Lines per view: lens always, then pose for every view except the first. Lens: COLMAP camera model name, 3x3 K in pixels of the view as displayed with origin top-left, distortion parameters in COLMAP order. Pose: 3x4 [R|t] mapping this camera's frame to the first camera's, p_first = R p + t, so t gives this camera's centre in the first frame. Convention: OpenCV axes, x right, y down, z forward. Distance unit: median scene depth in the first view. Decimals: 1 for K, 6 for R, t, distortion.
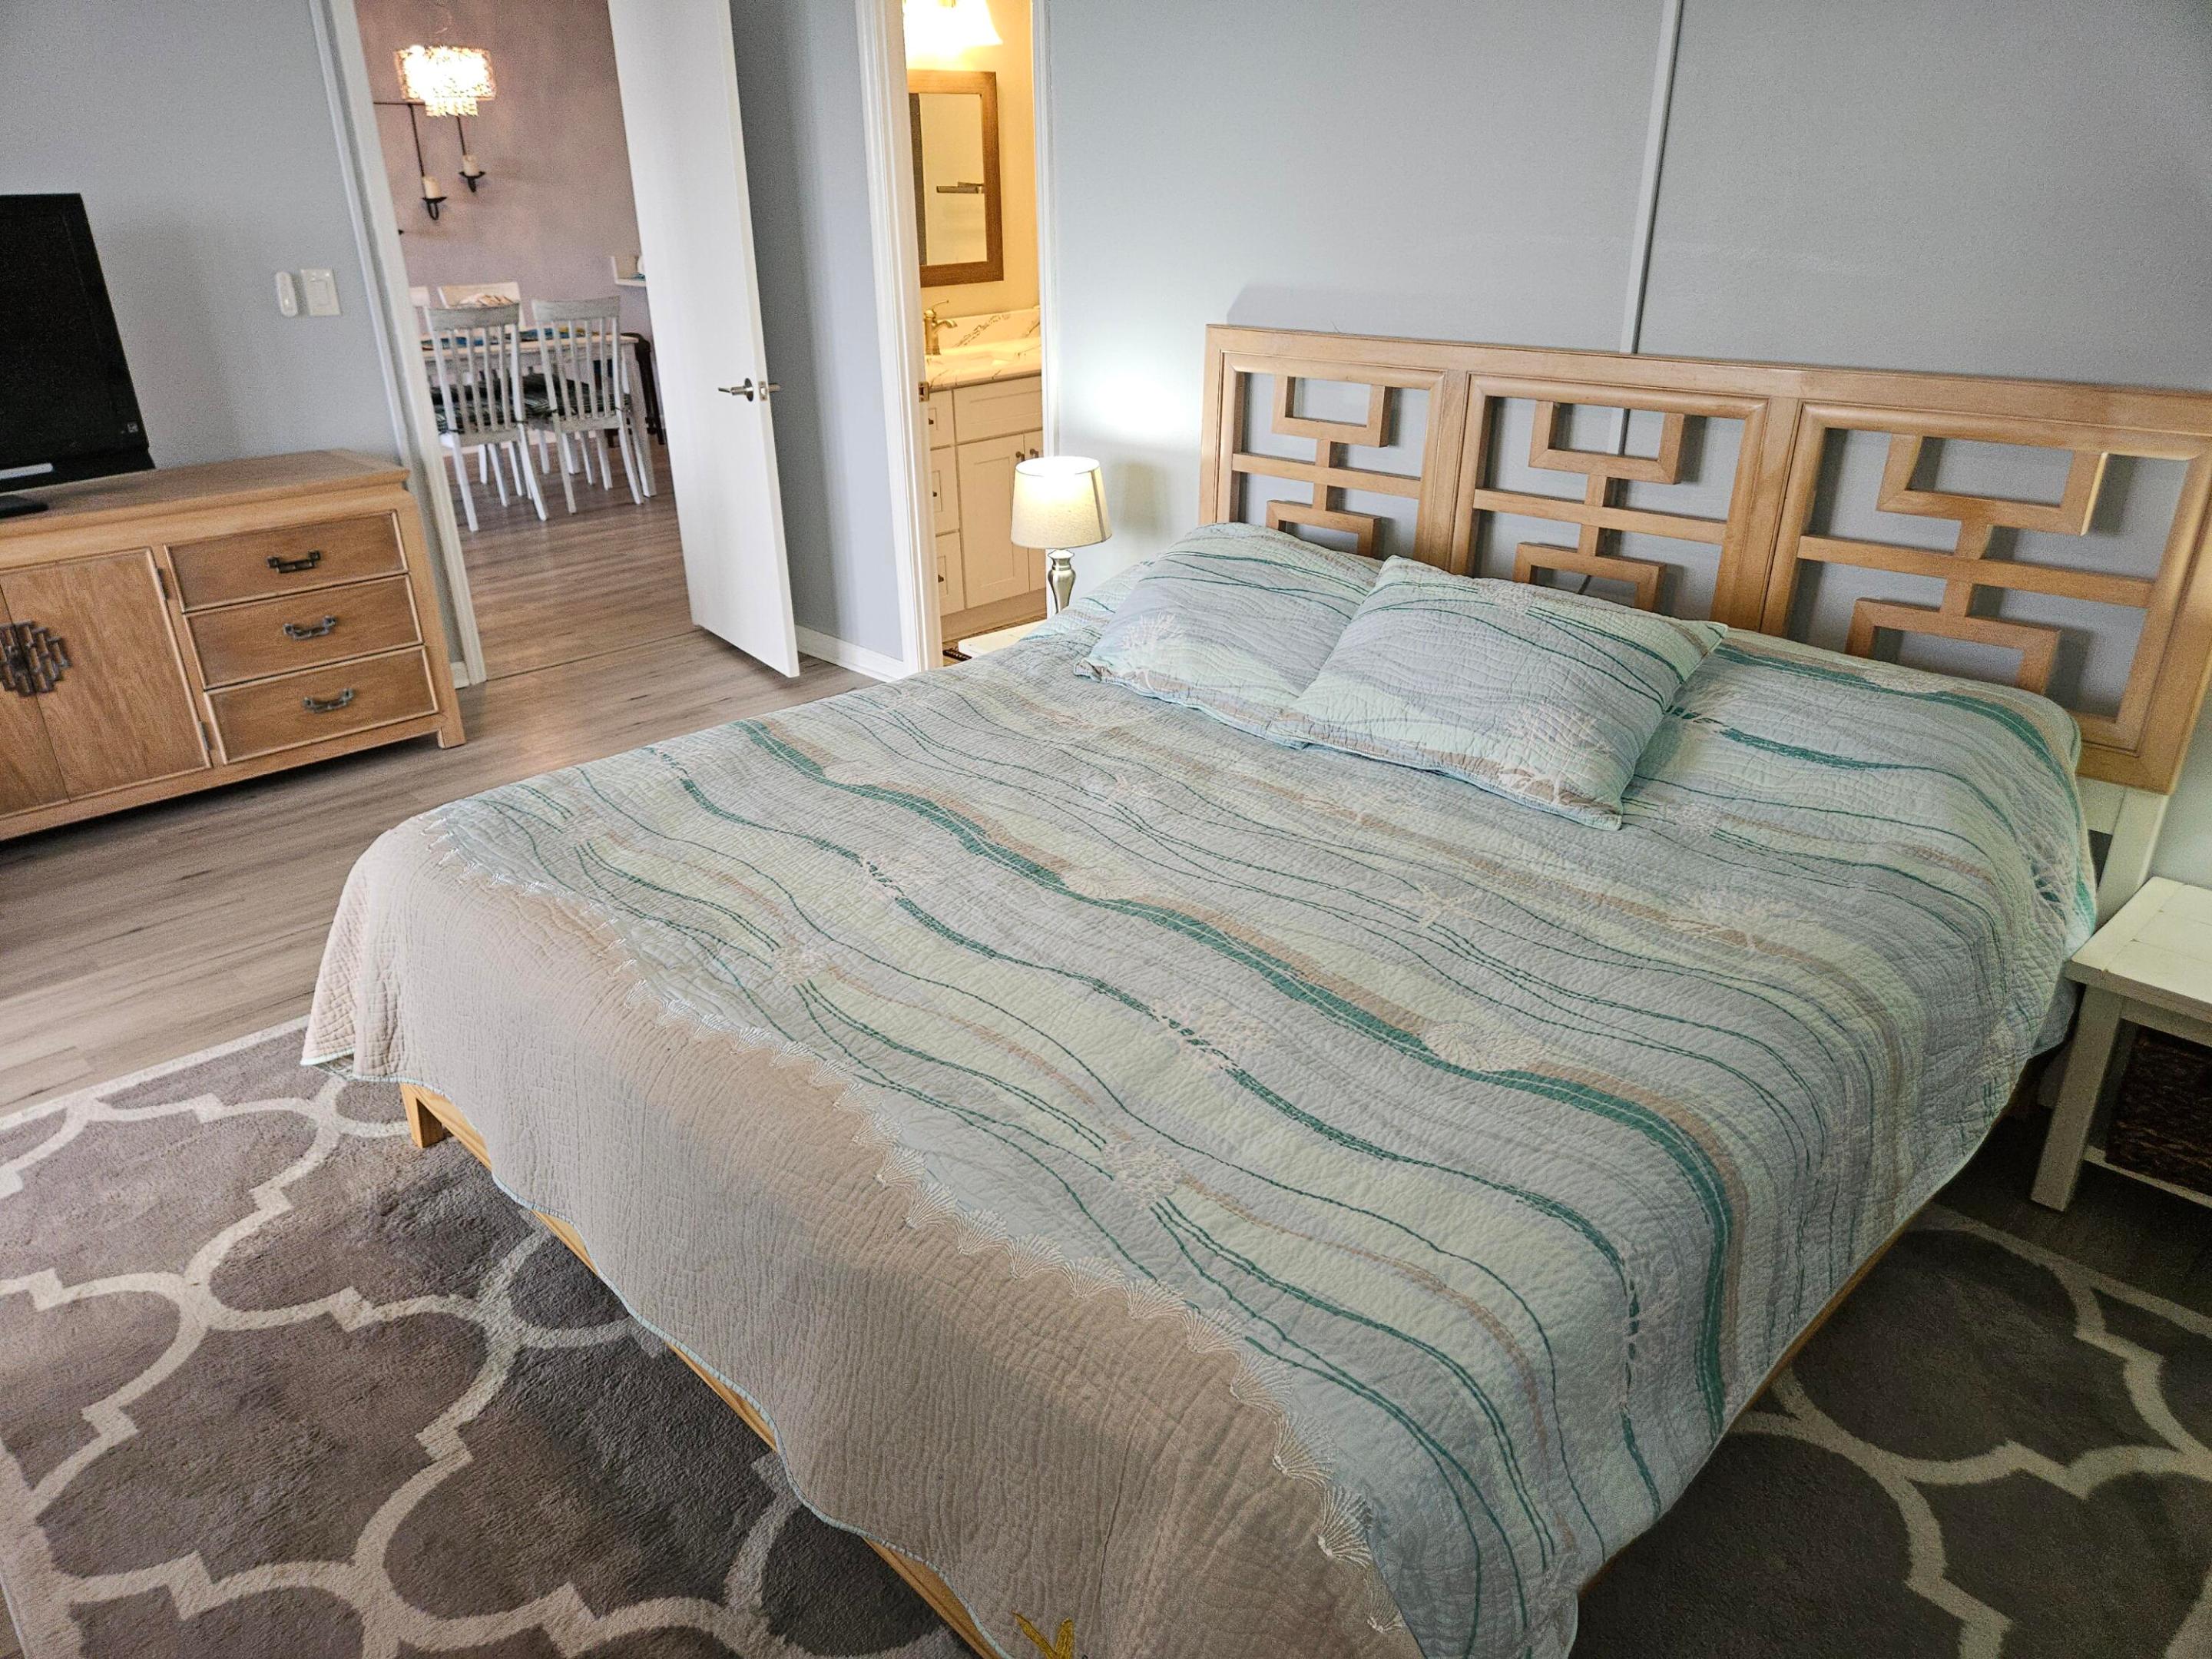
lens RADIAL K [[1476.5, 0, 1106.0], [0, 1476.5, 829.5], [0, 0, 1]] dist [0.027988, 0.000717]
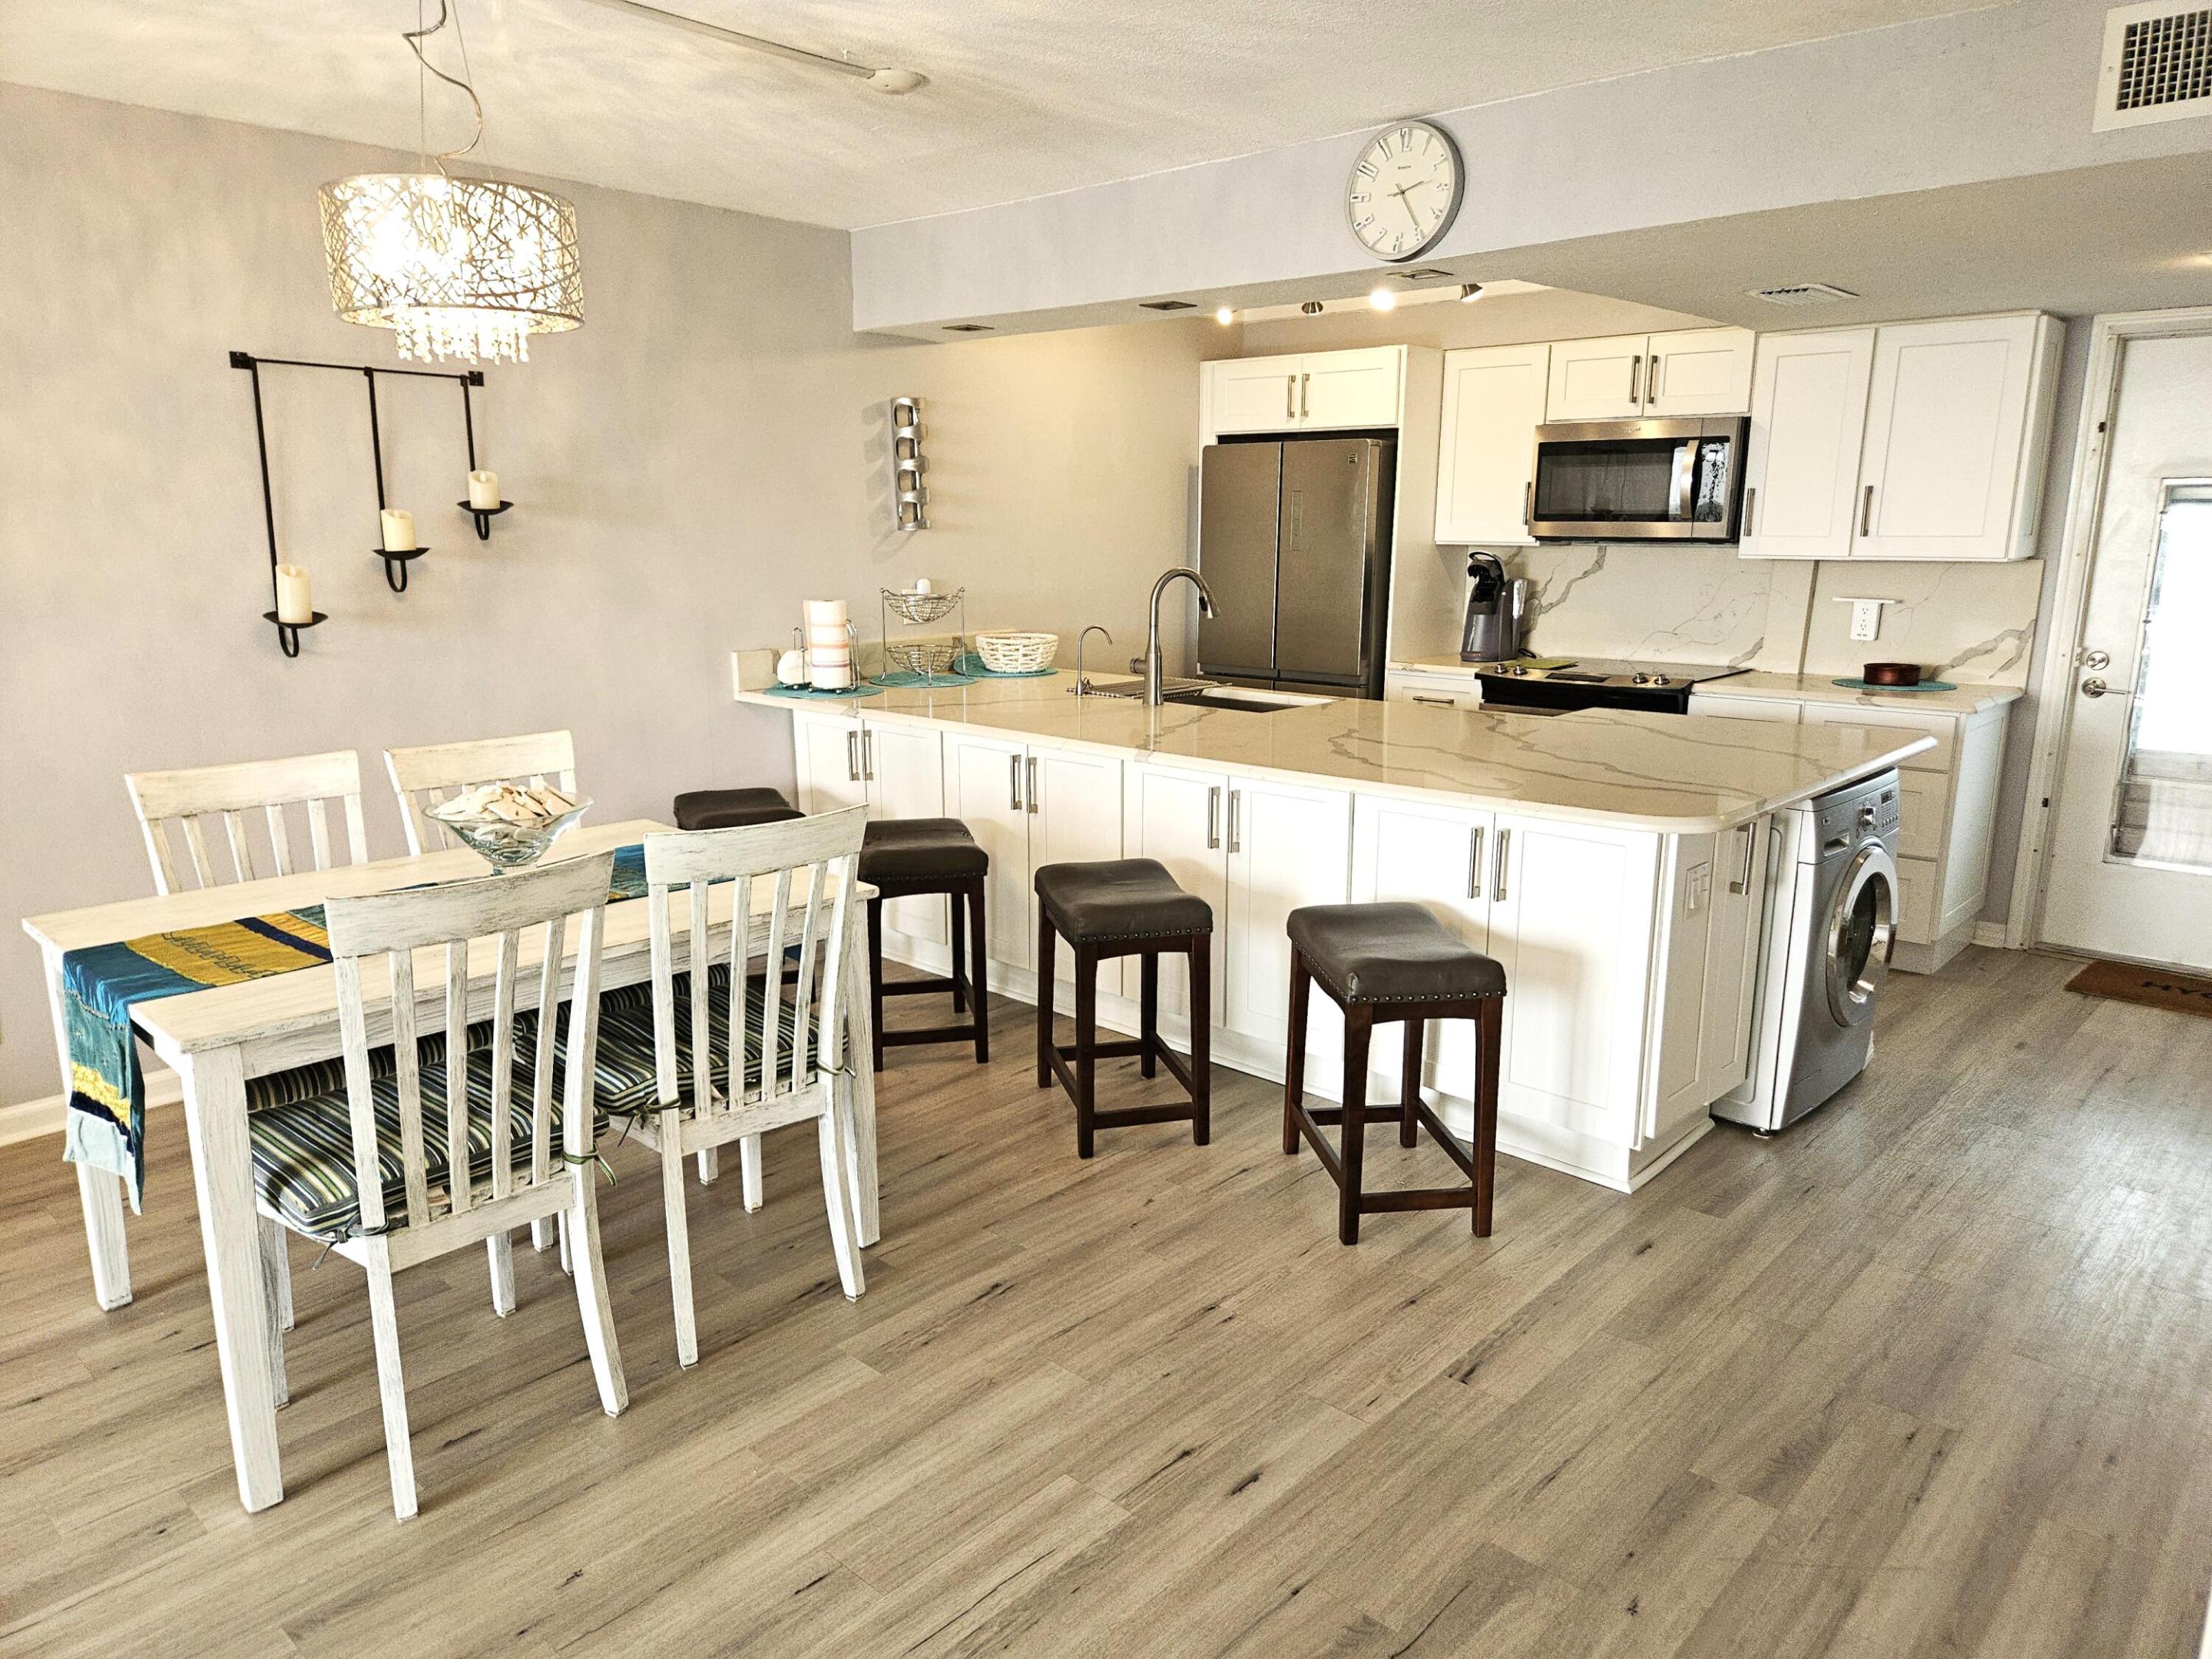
lens RADIAL K [[1474.5, 0, 1106.0], [0, 1474.5, 829.5], [0, 0, 1]] dist [0.046563, 0.001406]
pose [[0.999377, 0.005085, 0.034932, -0.270350], [0.002443, 0.977232, -0.212159, -0.262477], [-0.035216, 0.212112, 0.976611, 0.611229]]
